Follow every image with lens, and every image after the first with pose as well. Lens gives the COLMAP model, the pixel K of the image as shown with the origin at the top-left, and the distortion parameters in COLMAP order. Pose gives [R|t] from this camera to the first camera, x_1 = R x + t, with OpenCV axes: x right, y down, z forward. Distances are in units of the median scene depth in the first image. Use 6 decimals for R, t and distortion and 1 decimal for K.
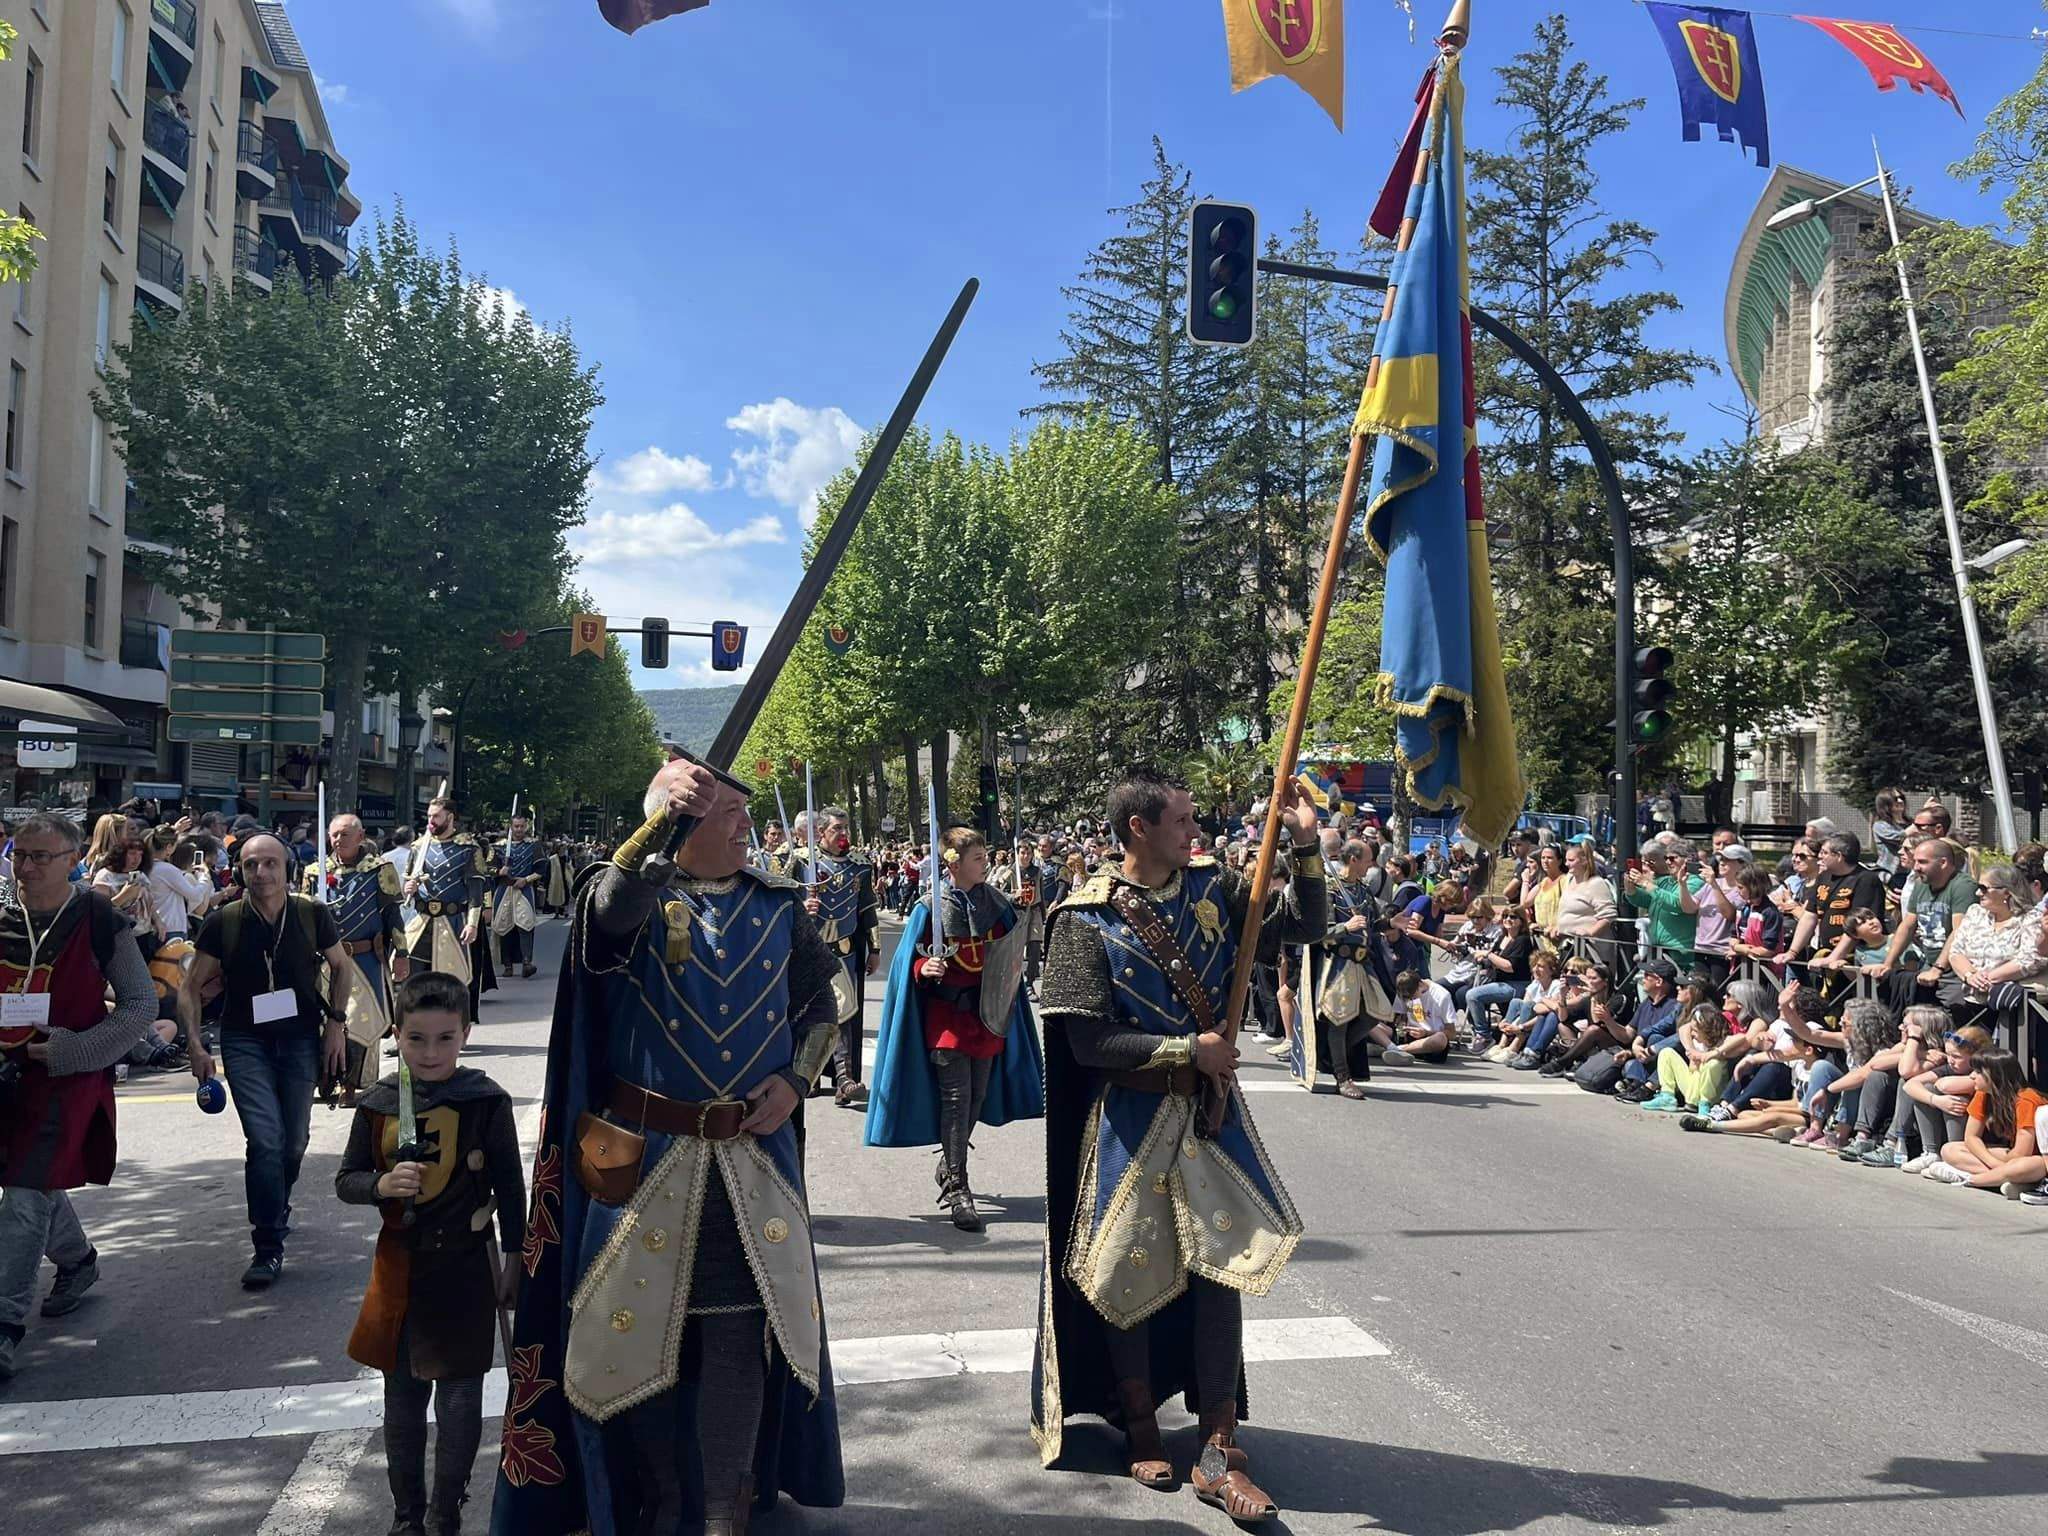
lens RADIAL K [[1541.4, 0, 1021.5], [0, 1541.4, 784.5], [0, 0, 1]] dist [0.091768, -0.131420]
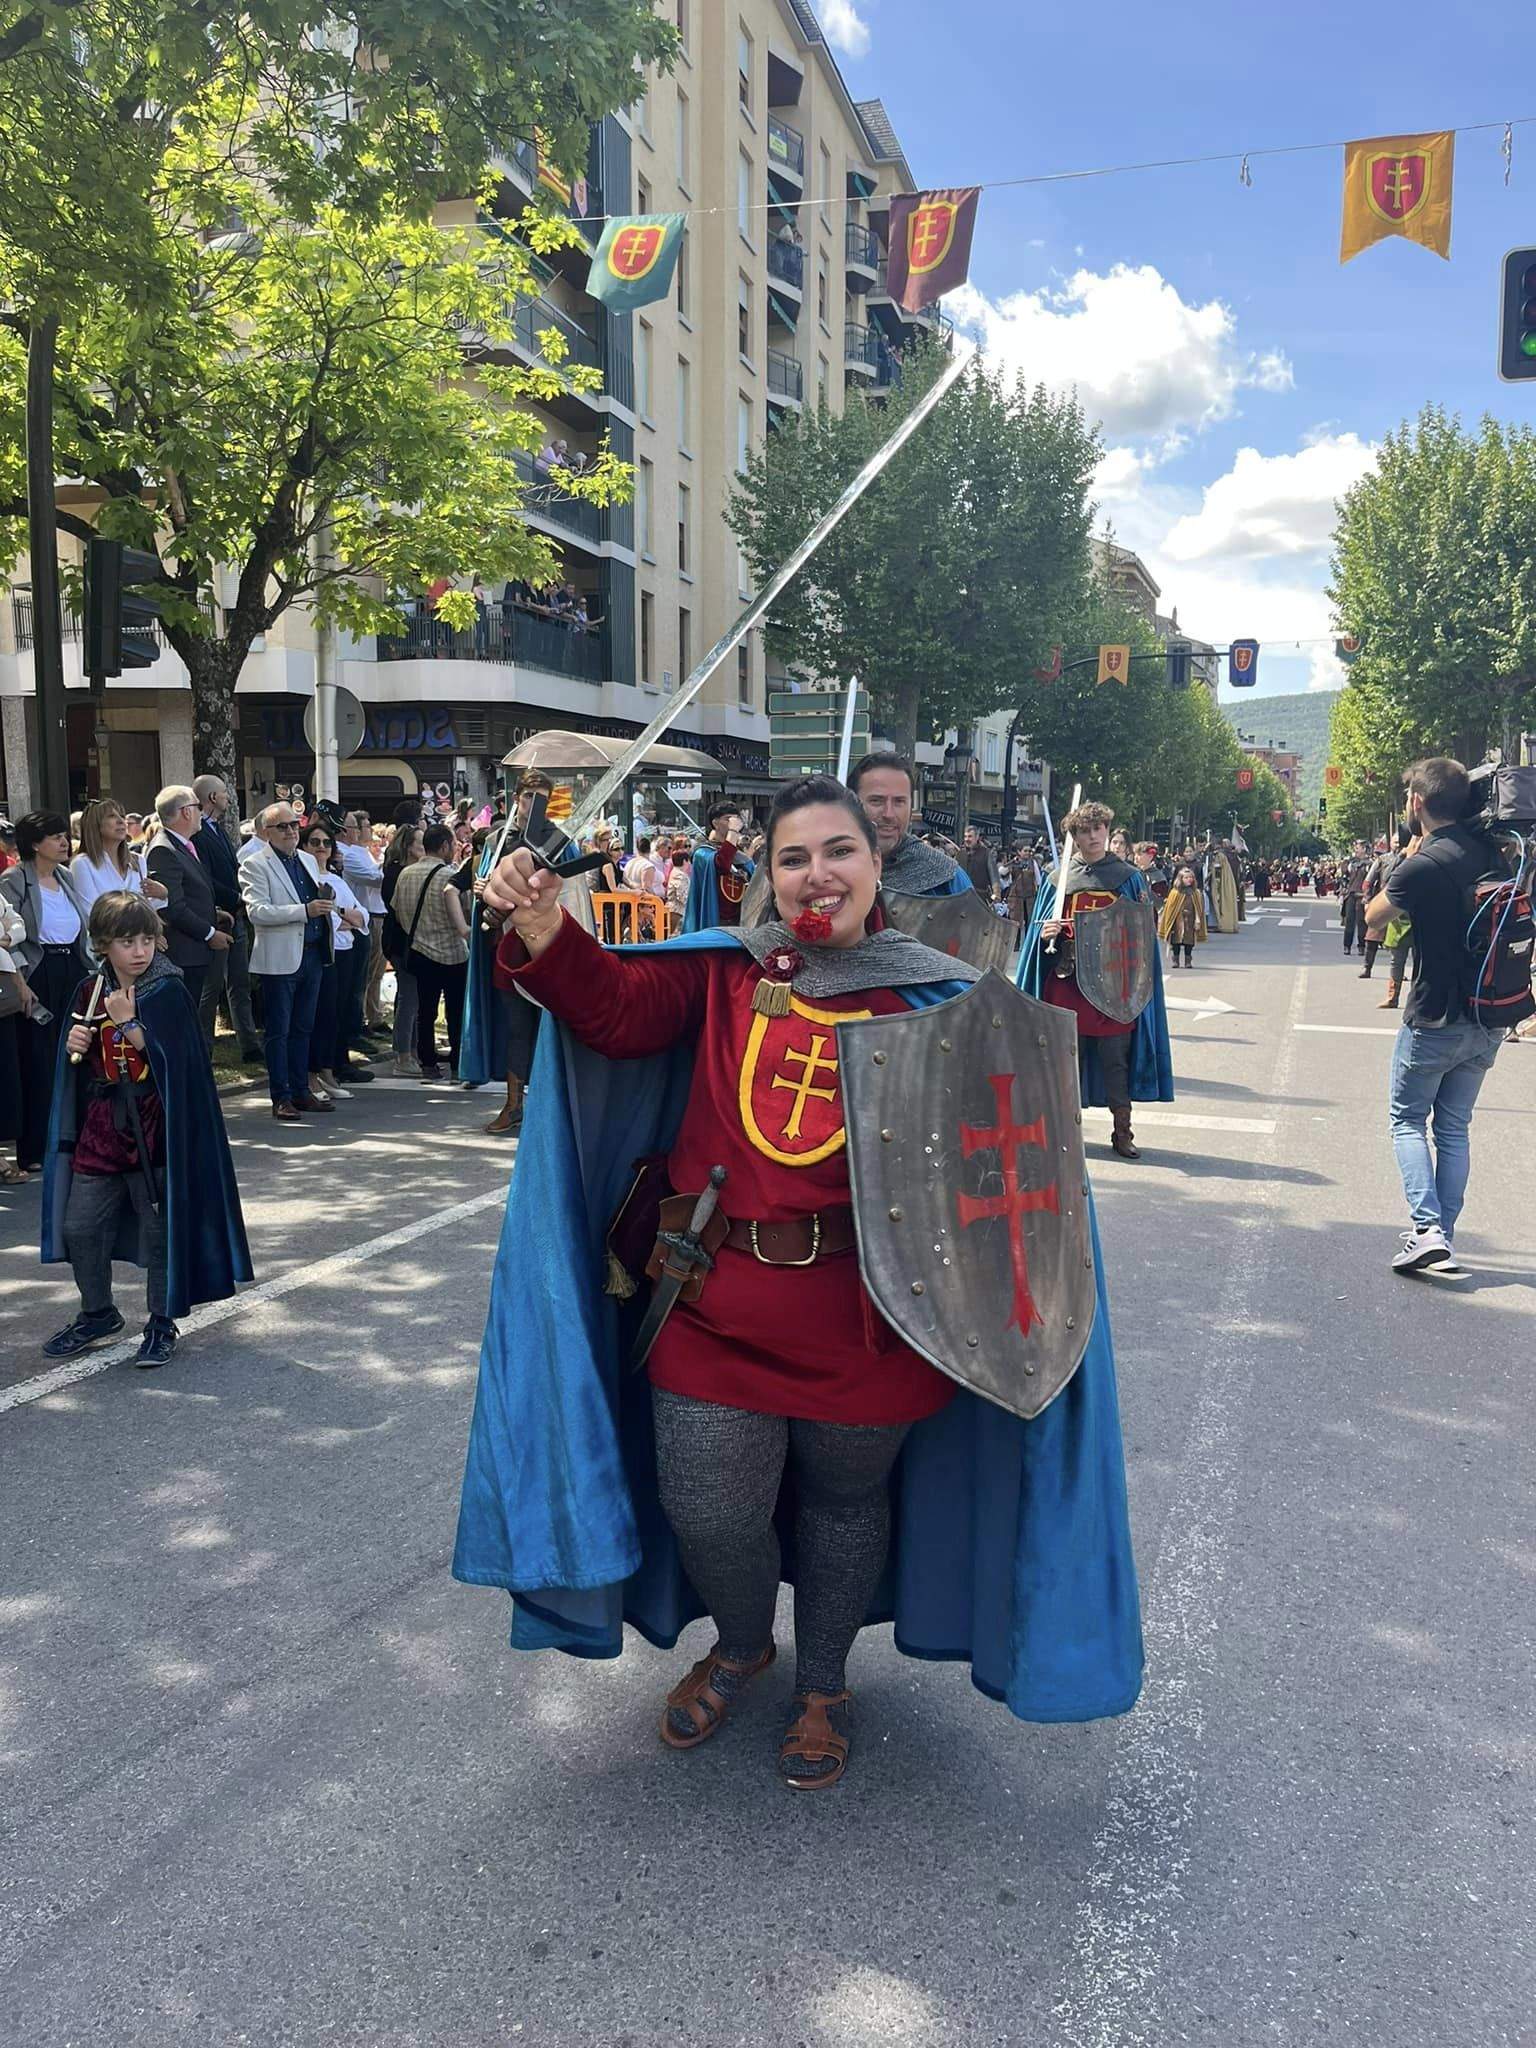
lens RADIAL K [[1544.2, 0, 769.8], [0, 1544.2, 1041.6], [0, 0, 1]] dist [0.027893, -0.007531]
pose [[0.854130, 0.051735, -0.517479, 0.091852], [0.029103, 0.988726, 0.146883, 0.001386], [0.519244, -0.140518, 0.842995, -0.096772]]
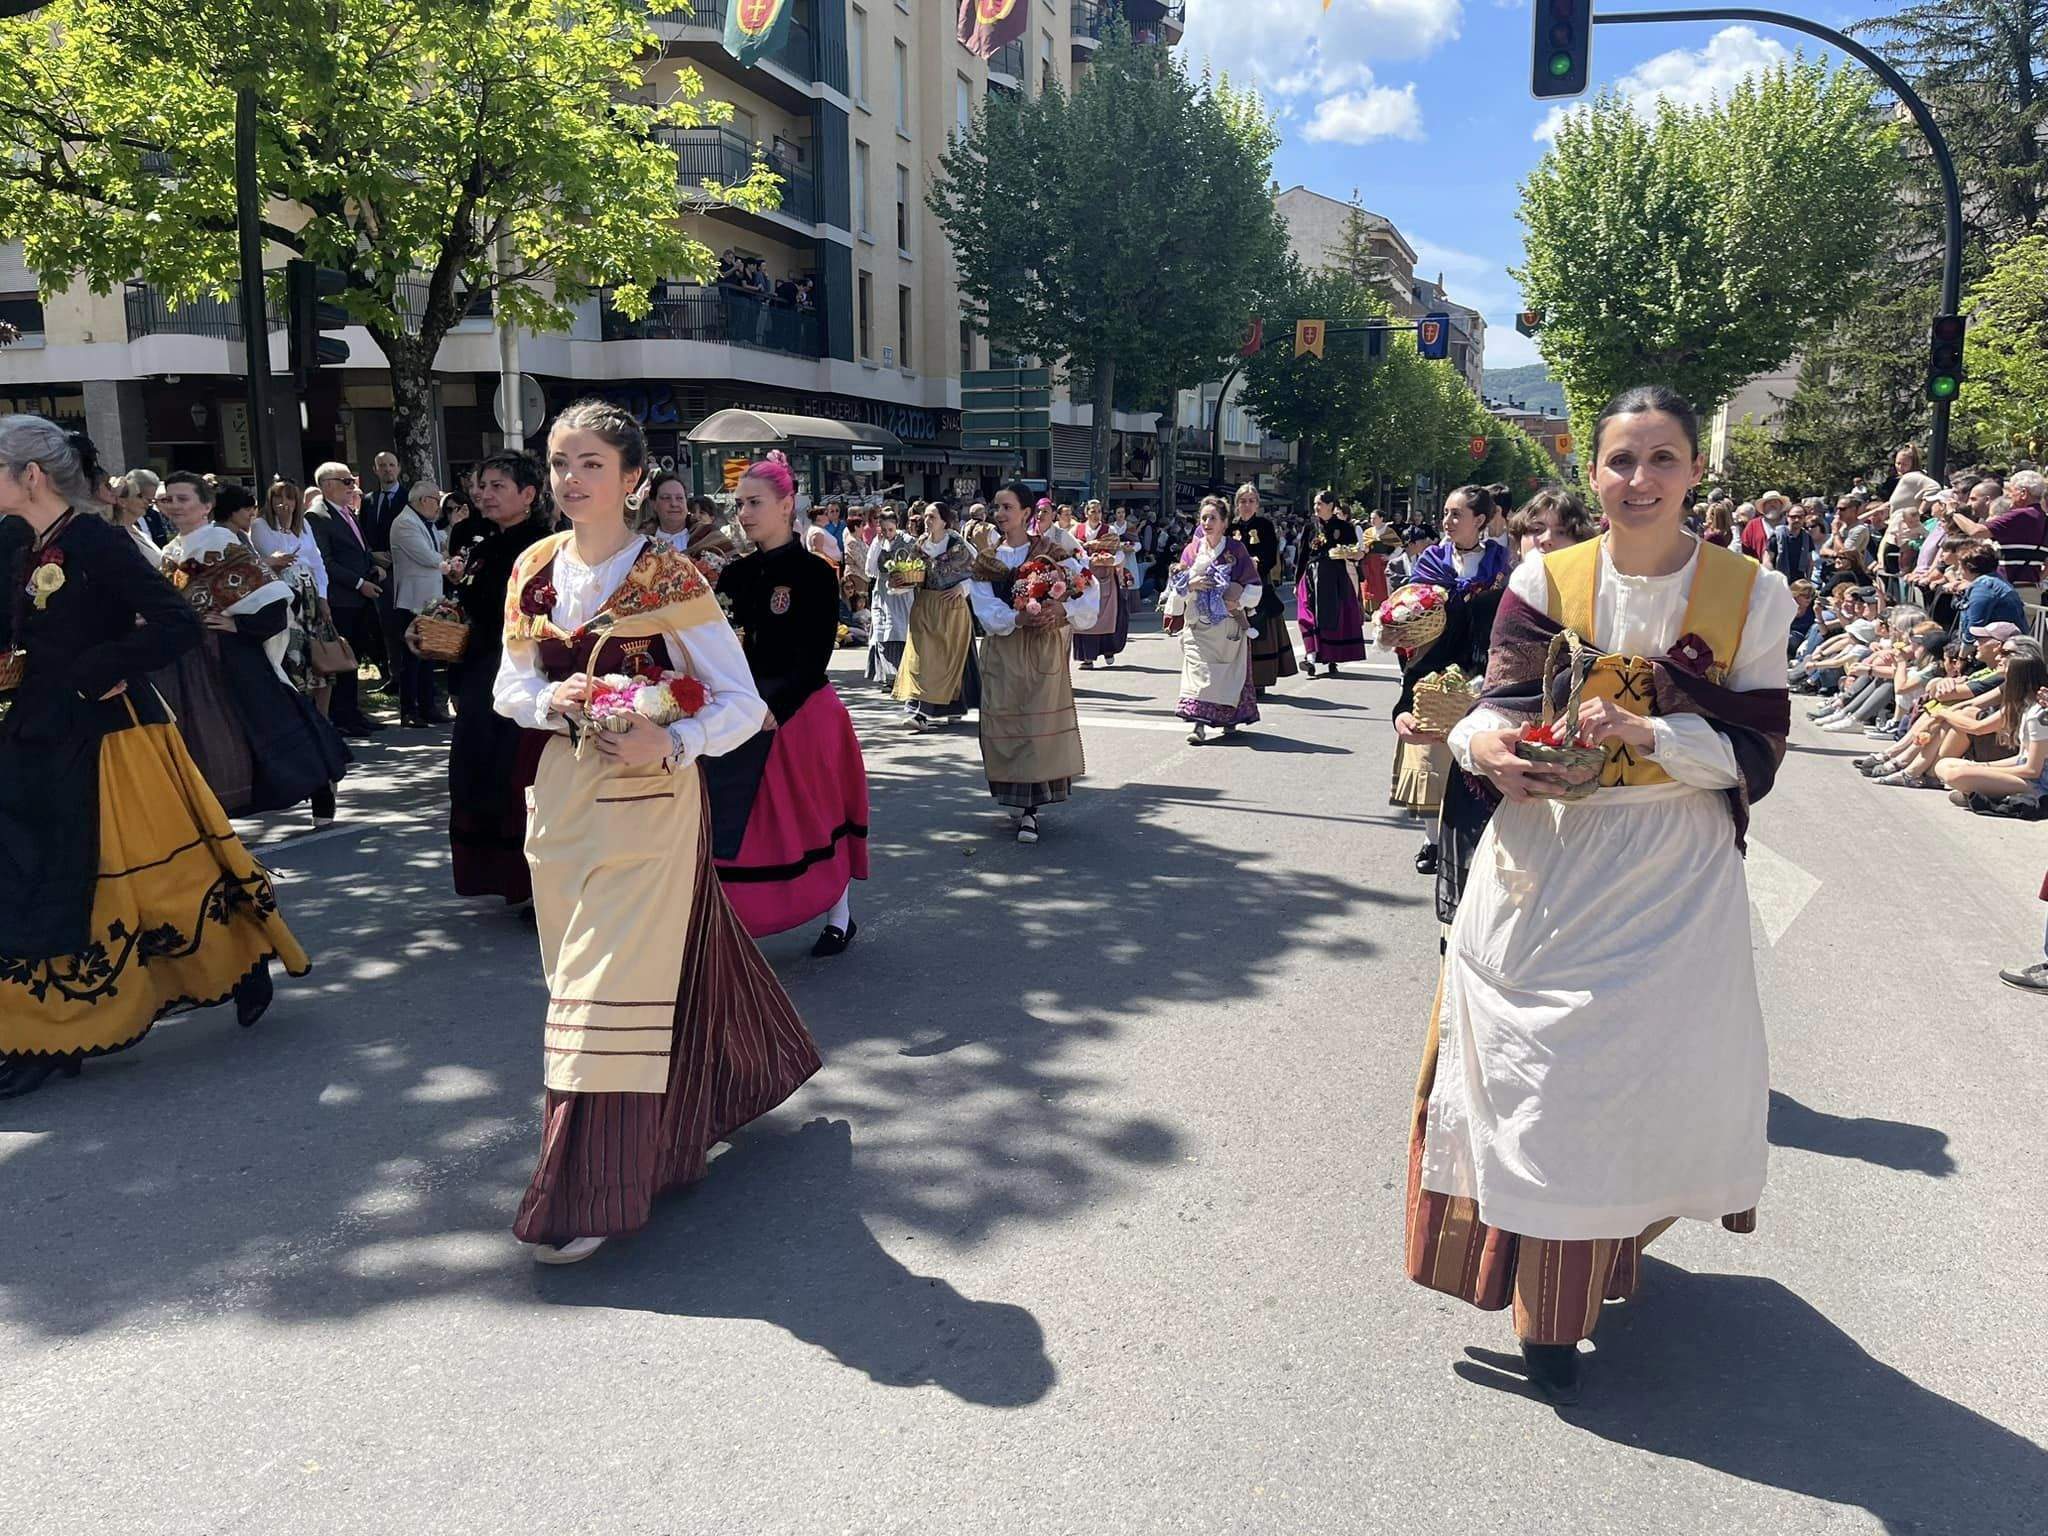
lens RADIAL K [[1544.2, 0, 1048.0], [0, 1544.2, 794.3], [0, 0, 1]] dist [0.027893, -0.007531]
pose [[0.854230, 0.073739, -0.514639, 0.164185], [0.034429, 0.979694, 0.197521, 0.003145], [0.518754, -0.186447, 0.834345, -0.132507]]
